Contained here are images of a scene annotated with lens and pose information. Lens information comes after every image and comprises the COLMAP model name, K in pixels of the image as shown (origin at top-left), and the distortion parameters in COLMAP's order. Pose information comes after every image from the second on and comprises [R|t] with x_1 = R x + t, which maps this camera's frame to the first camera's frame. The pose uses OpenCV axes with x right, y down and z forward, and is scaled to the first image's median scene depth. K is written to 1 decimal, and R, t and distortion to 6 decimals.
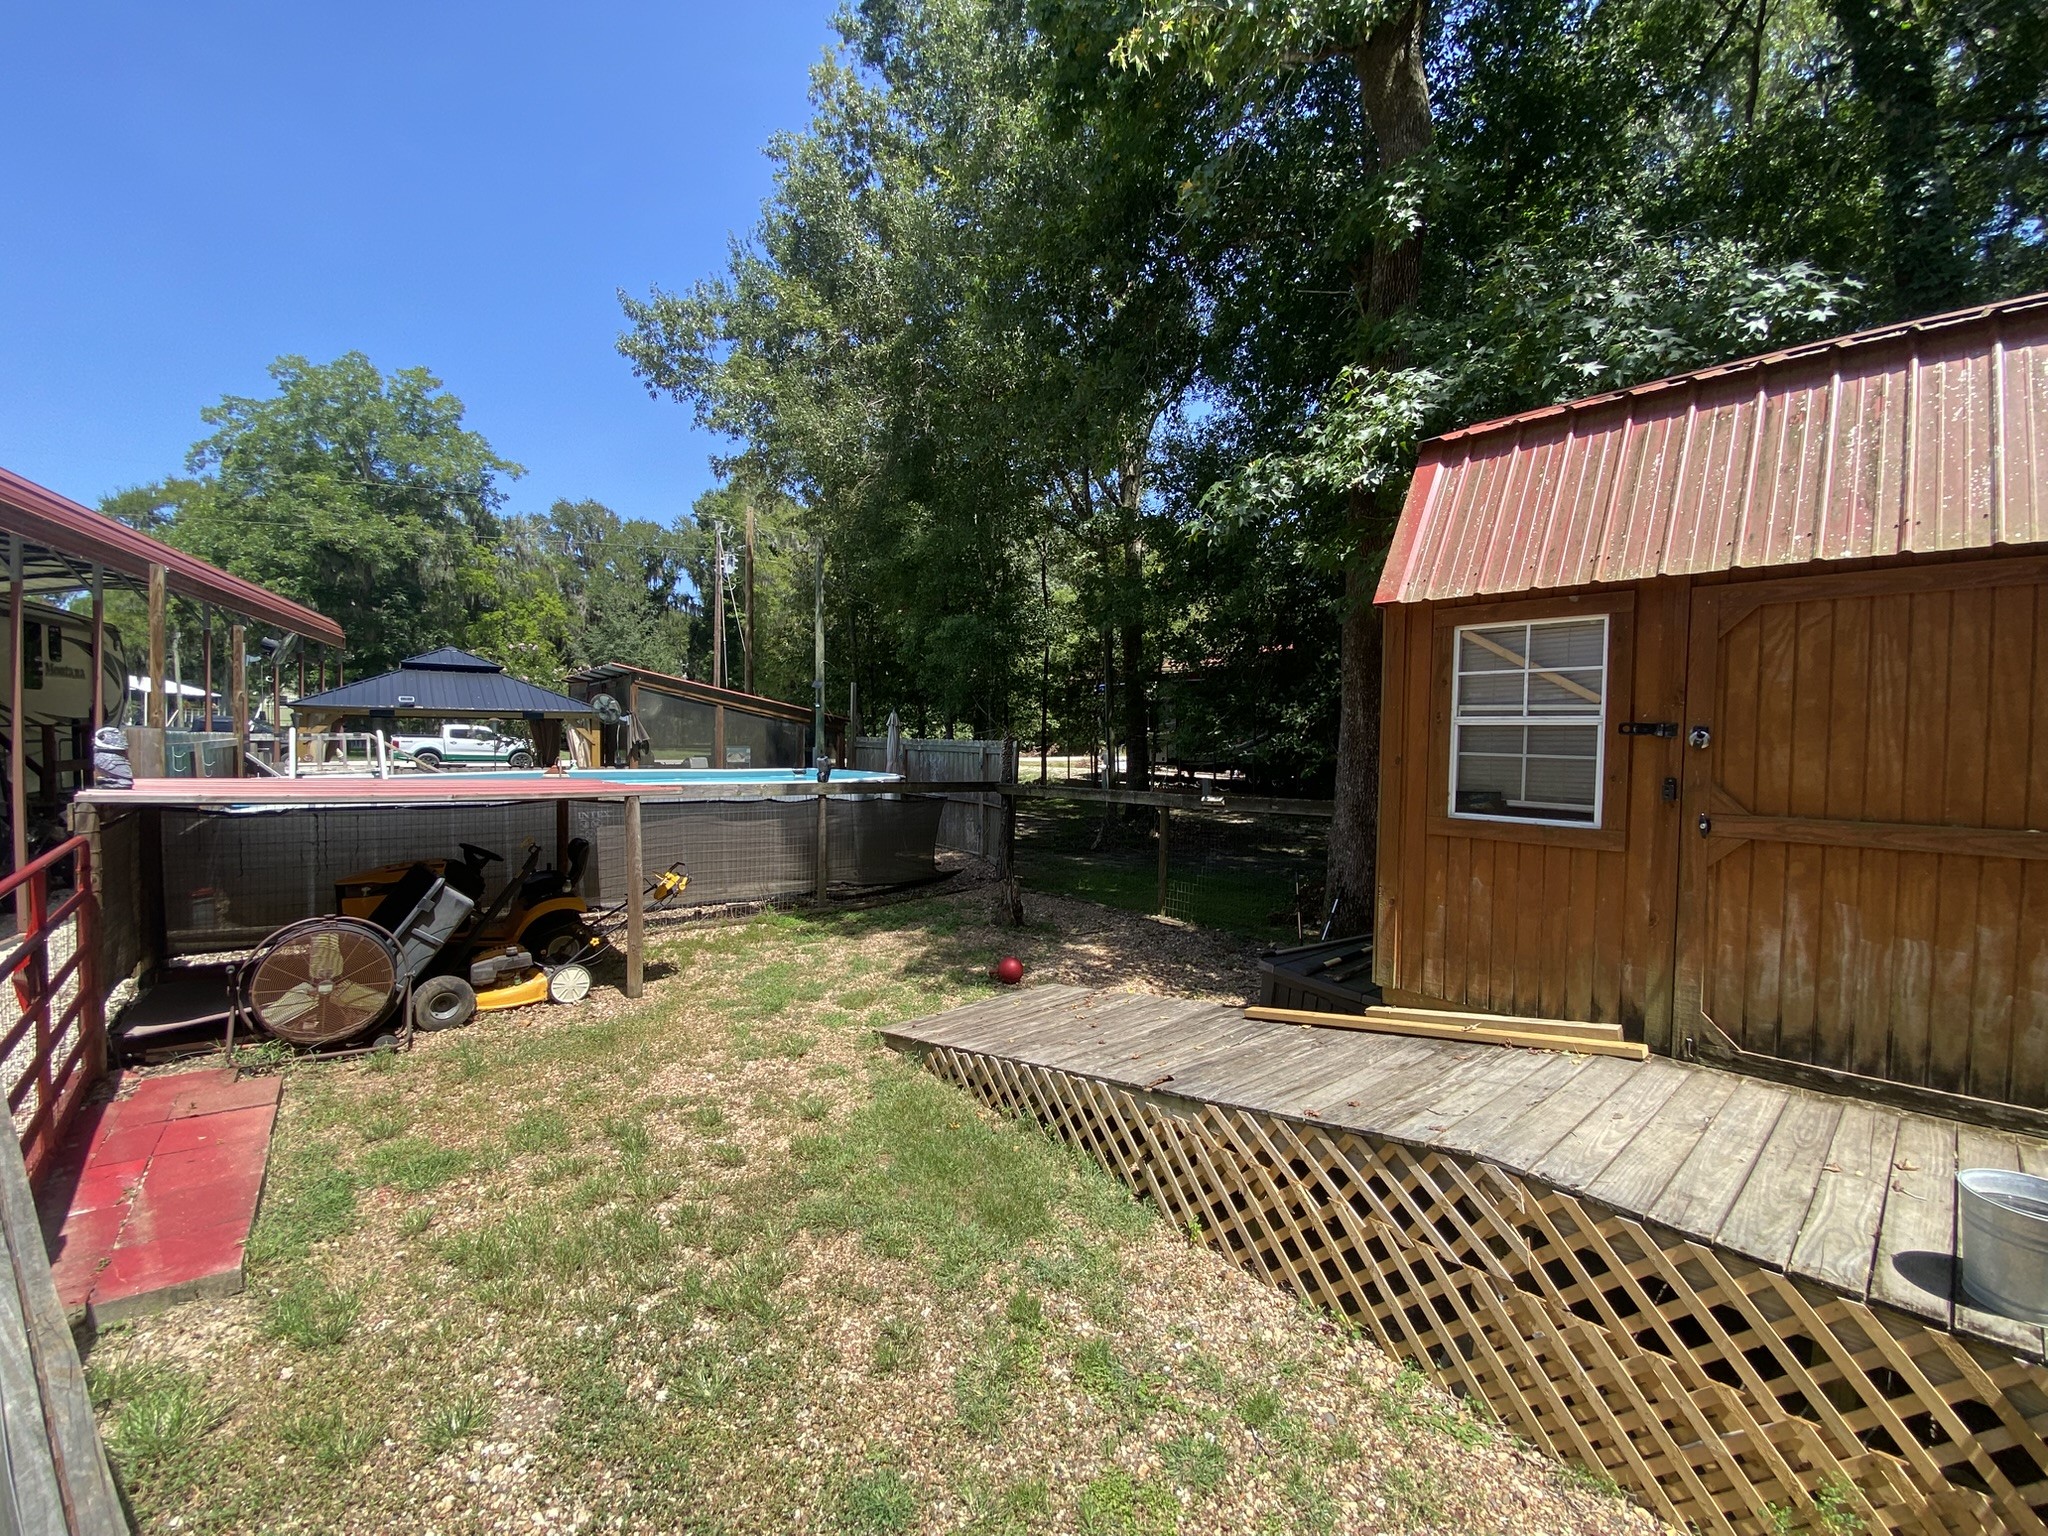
lens RADIAL K [[822.9, 0, 1024.0], [0, 822.9, 768.0], [0, 0, 1]] dist [0.080980, -0.036413]
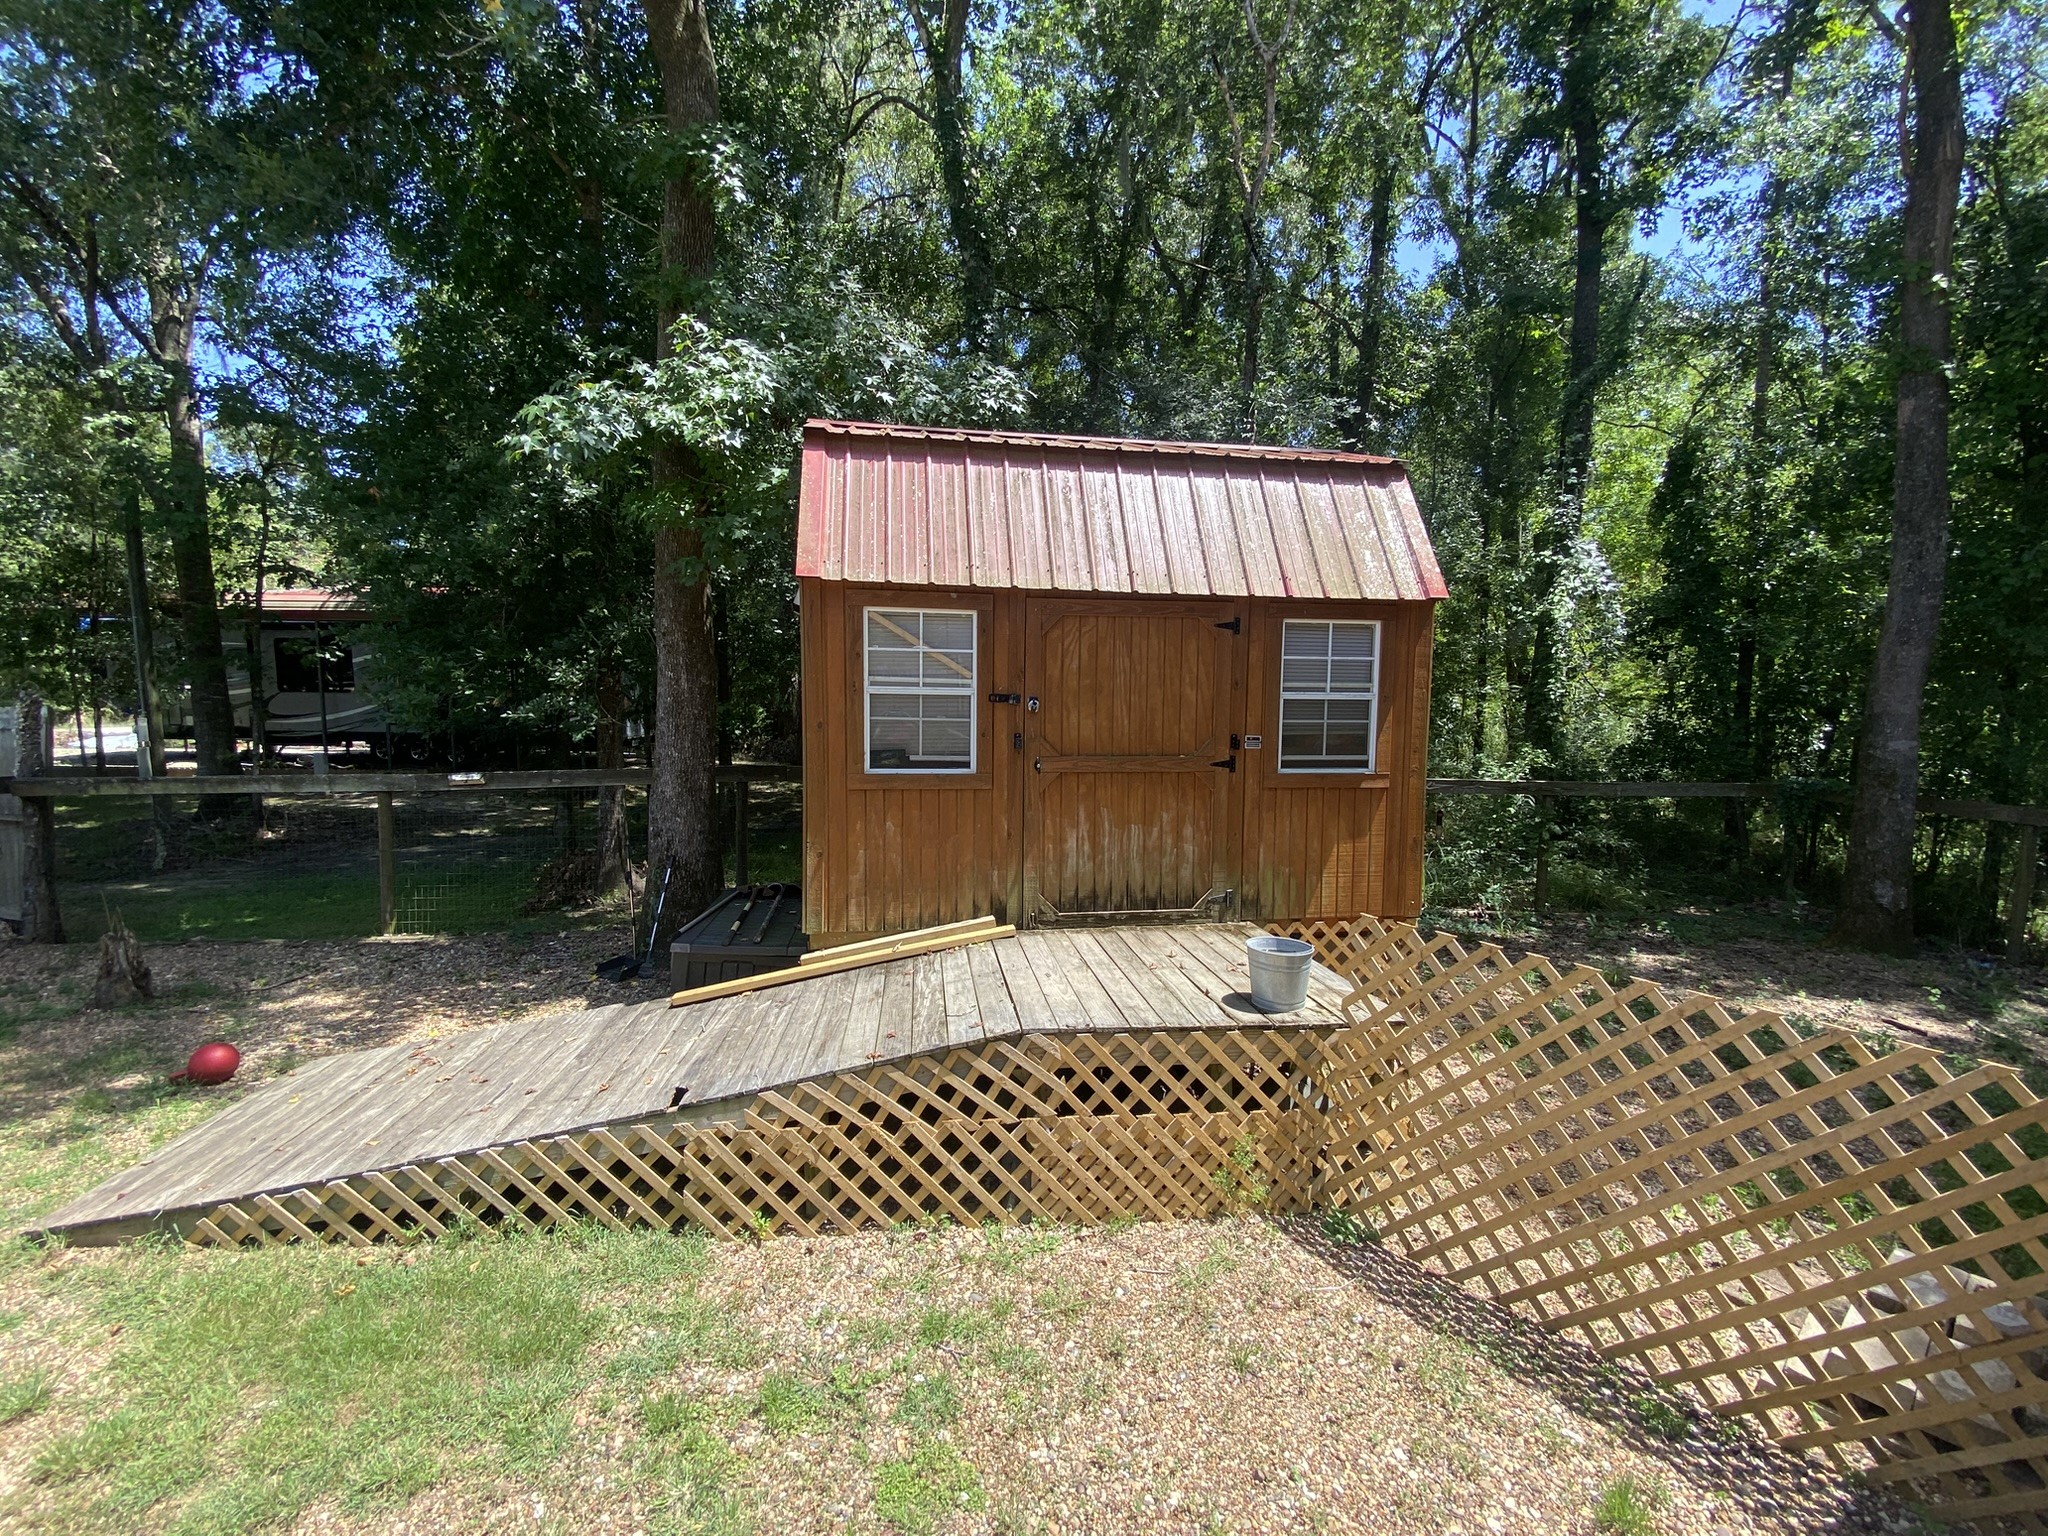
lens RADIAL K [[823.5, 0, 1021.3], [0, 823.5, 753.5], [0, 0, 1]] dist [0.080556, -0.036942]
pose [[0.597518, -0.052700, 0.800122, -0.338373], [0.031320, 0.998610, 0.042384, -0.012336], [-0.801243, -0.000265, 0.598339, 0.189405]]
